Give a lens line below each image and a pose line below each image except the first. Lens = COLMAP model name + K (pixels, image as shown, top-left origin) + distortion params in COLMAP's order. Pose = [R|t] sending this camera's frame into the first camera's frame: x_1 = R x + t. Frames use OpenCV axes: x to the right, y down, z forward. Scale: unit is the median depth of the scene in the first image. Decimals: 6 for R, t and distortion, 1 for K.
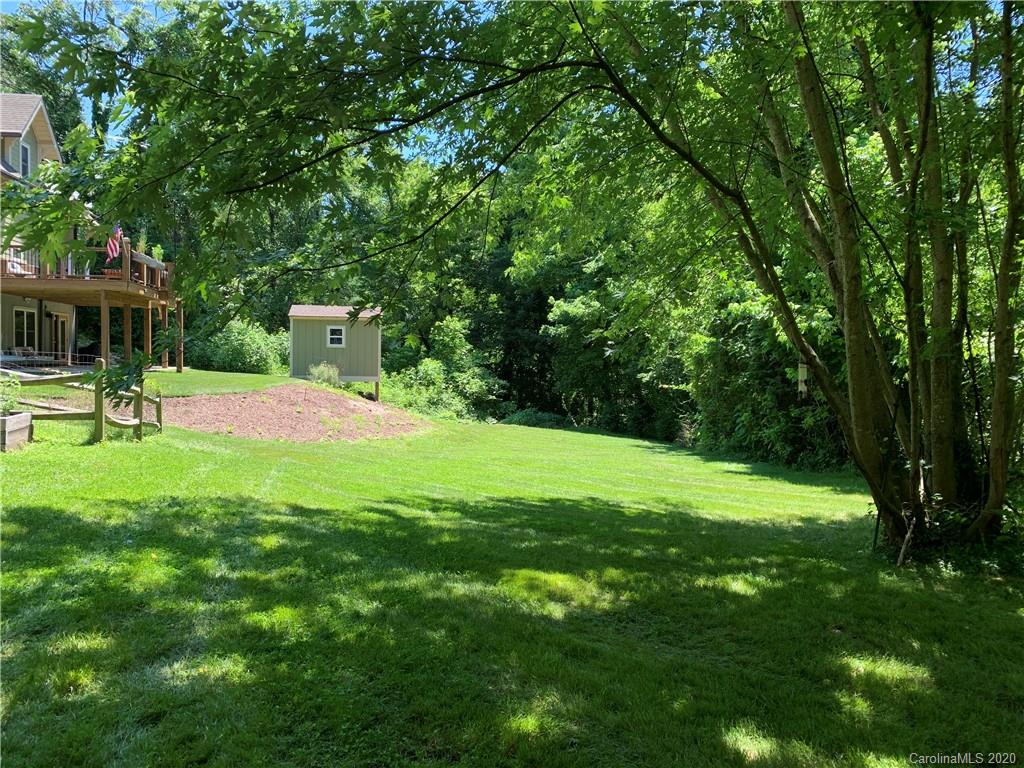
lens RADIAL K [[764.7, 0, 506.7], [0, 764.7, 377.3], [0, 0, 1]] dist [0.084836, -0.181033]
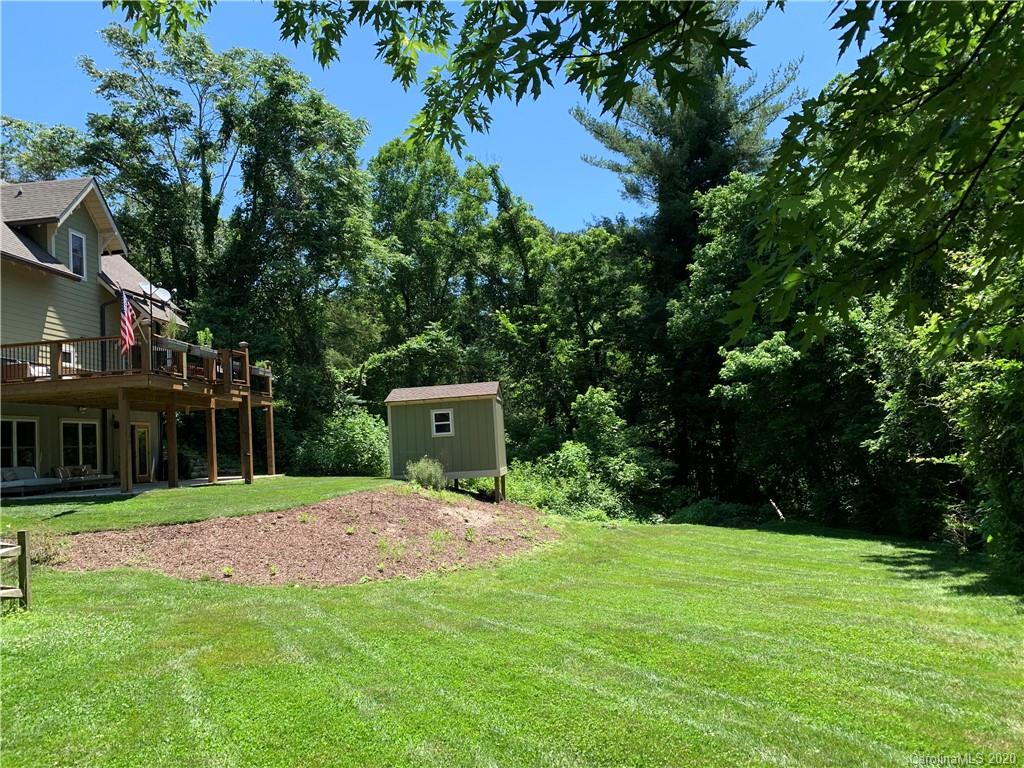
lens RADIAL K [[764.7, 0, 506.7], [0, 764.7, 377.3], [0, 0, 1]] dist [0.084836, -0.181033]
pose [[0.965727, -0.096938, -0.240778, 0.033697], [0.070584, 0.990763, -0.115784, -0.003109], [0.249777, 0.094821, 0.963649, 0.225437]]
